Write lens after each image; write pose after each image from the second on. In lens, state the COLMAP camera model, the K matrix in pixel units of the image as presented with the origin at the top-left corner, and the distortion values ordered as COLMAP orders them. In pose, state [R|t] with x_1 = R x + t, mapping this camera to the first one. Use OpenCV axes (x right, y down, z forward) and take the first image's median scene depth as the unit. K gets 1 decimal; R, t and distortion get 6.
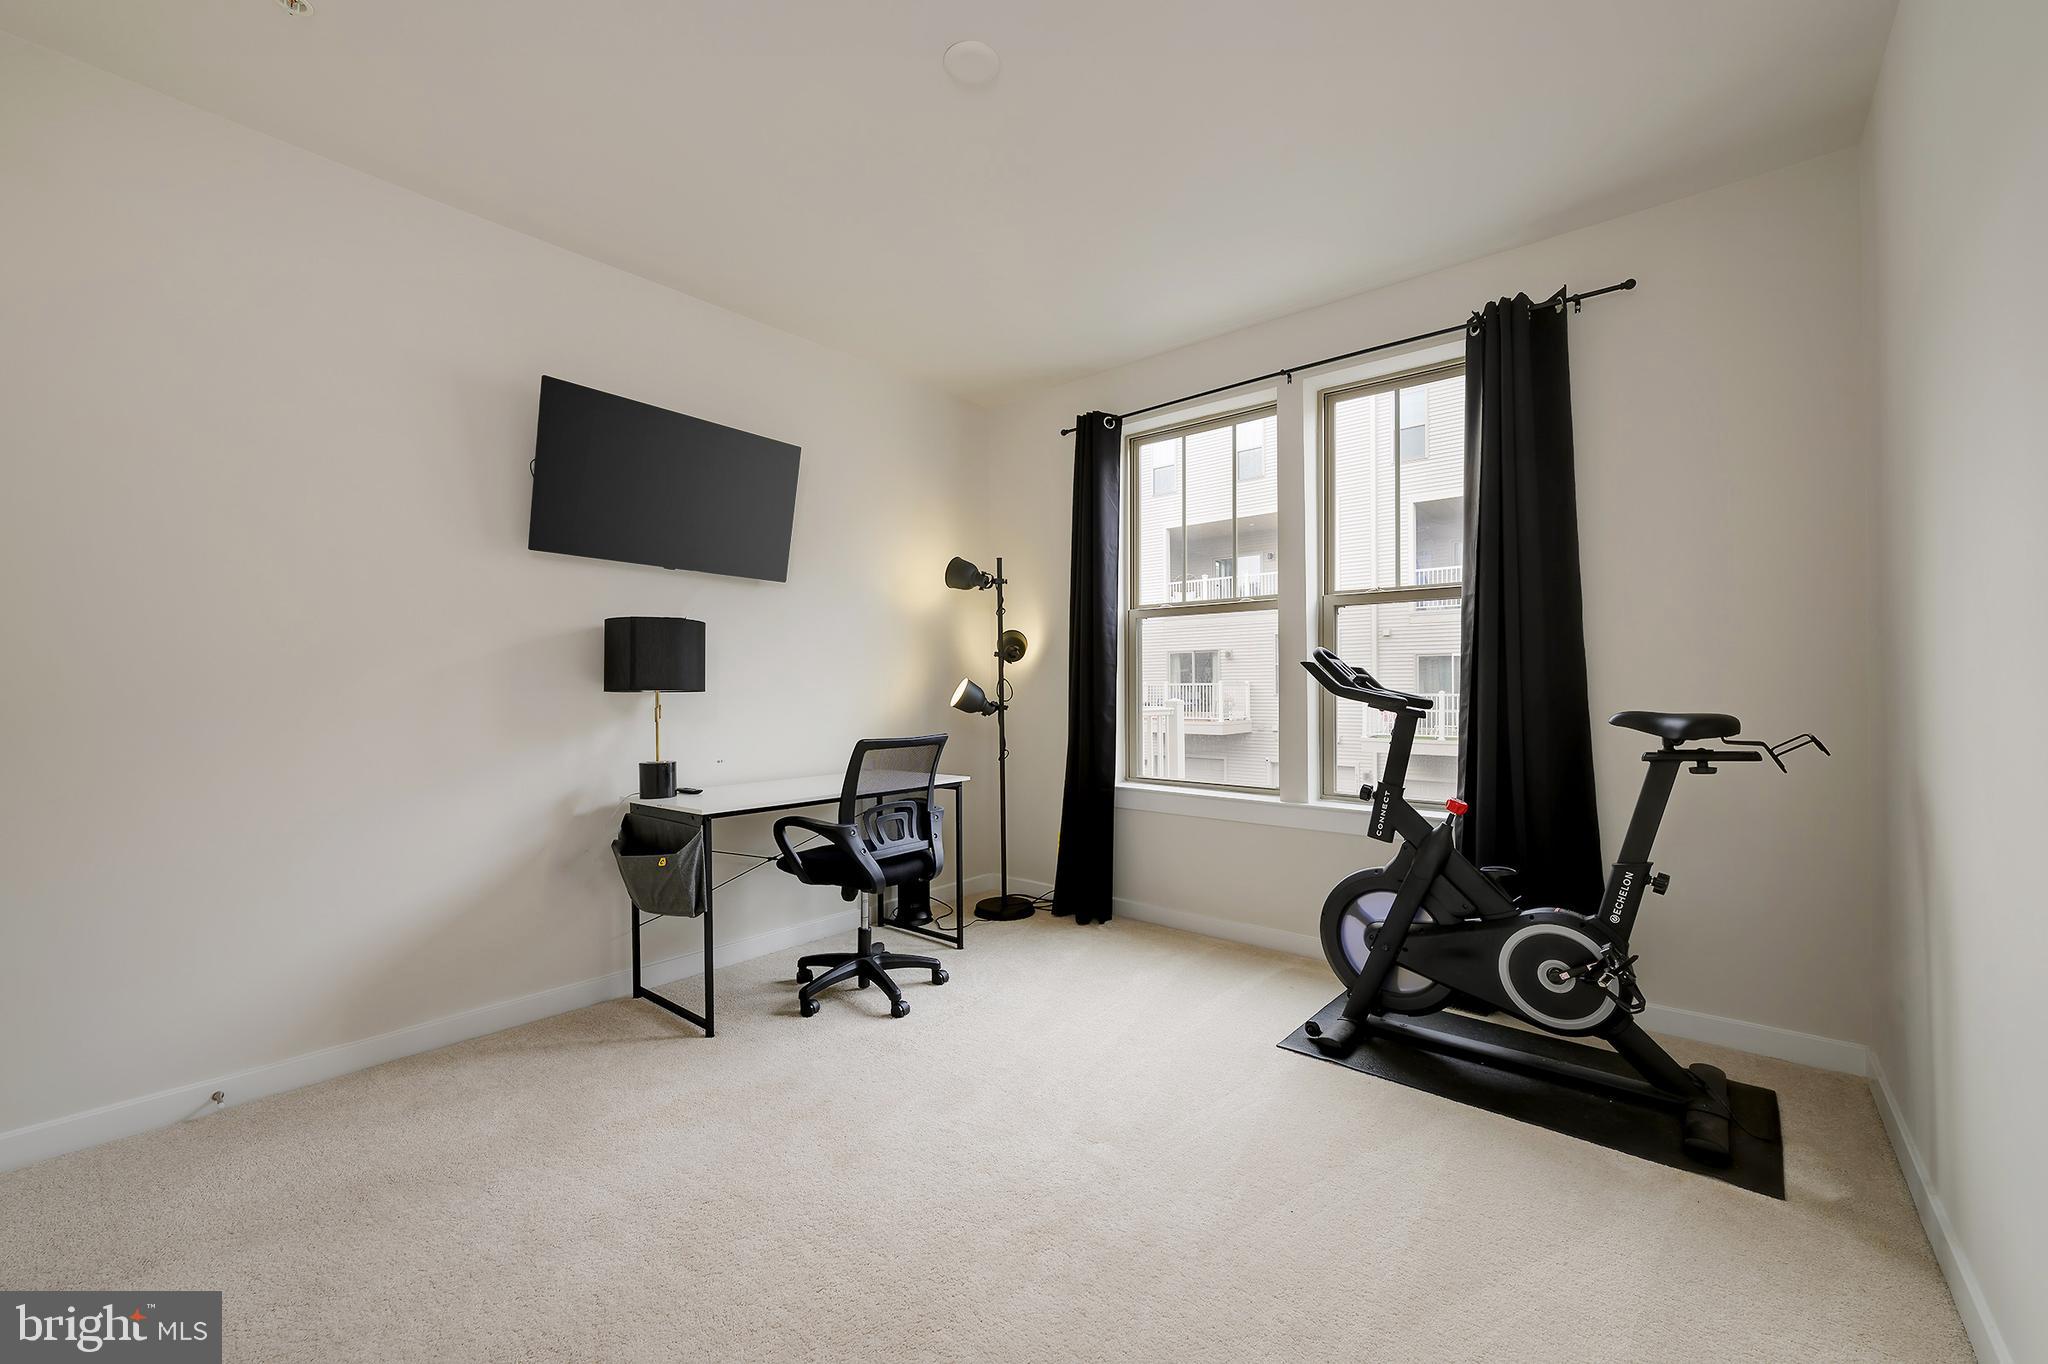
lens RADIAL K [[806.5, 0, 1024.0], [0, 806.5, 682.0], [0, 0, 1]] dist [-0.001349, -0.000003]
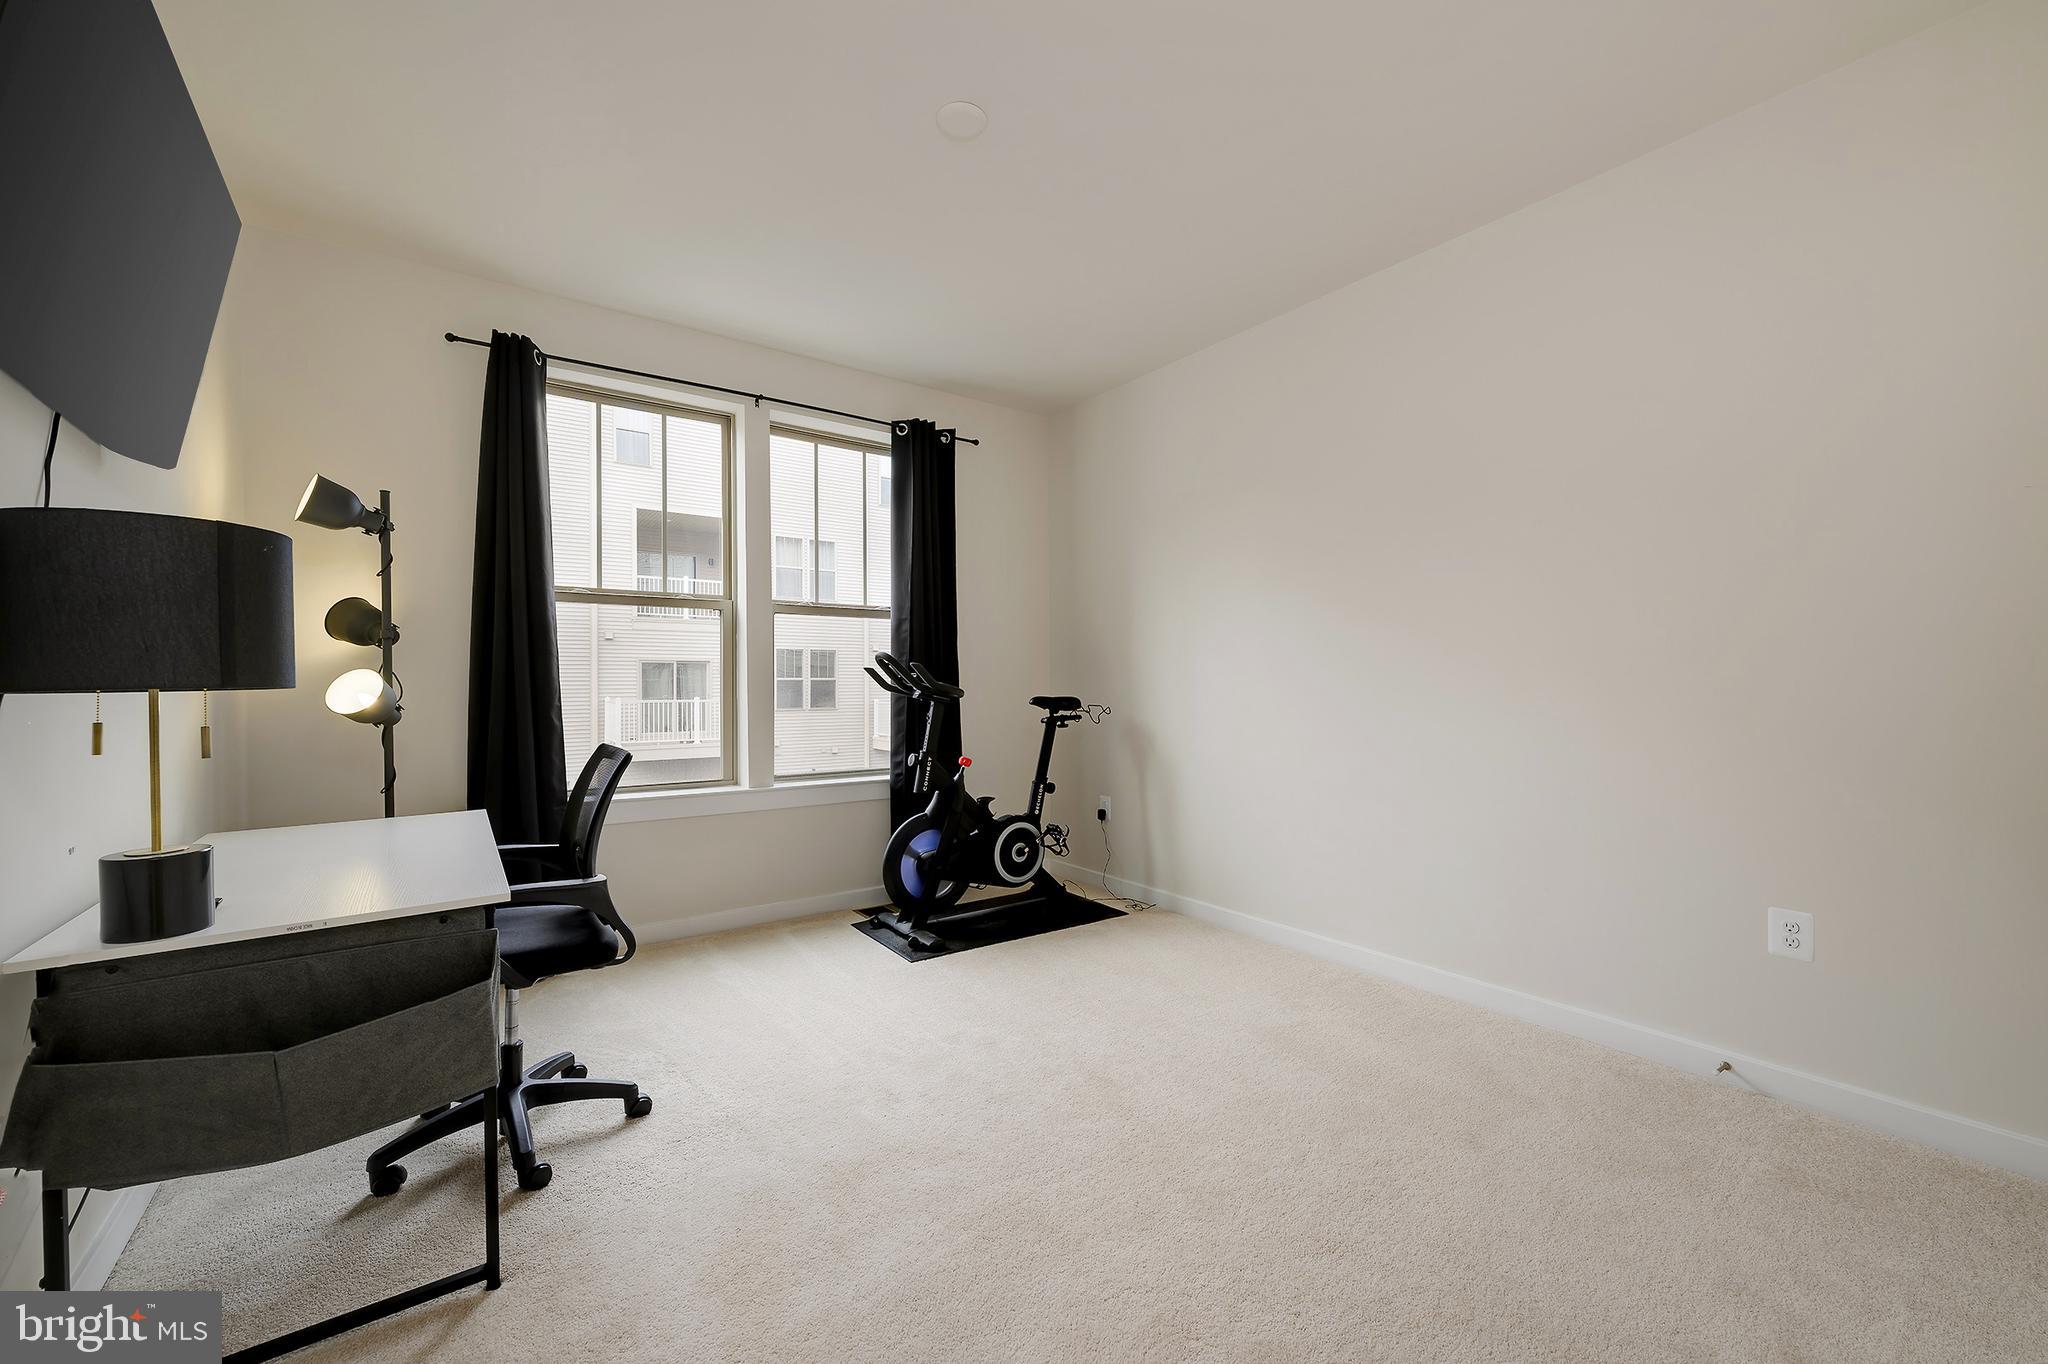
lens RADIAL K [[806.5, 0, 1024.0], [0, 806.5, 682.0], [0, 0, 1]] dist [-0.001349, -0.000003]
pose [[0.247496, 0.005849, 0.968871, -0.715728], [-0.003433, 0.999981, -0.005160, 0.009957], [-0.968883, -0.002049, 0.247512, 0.416353]]
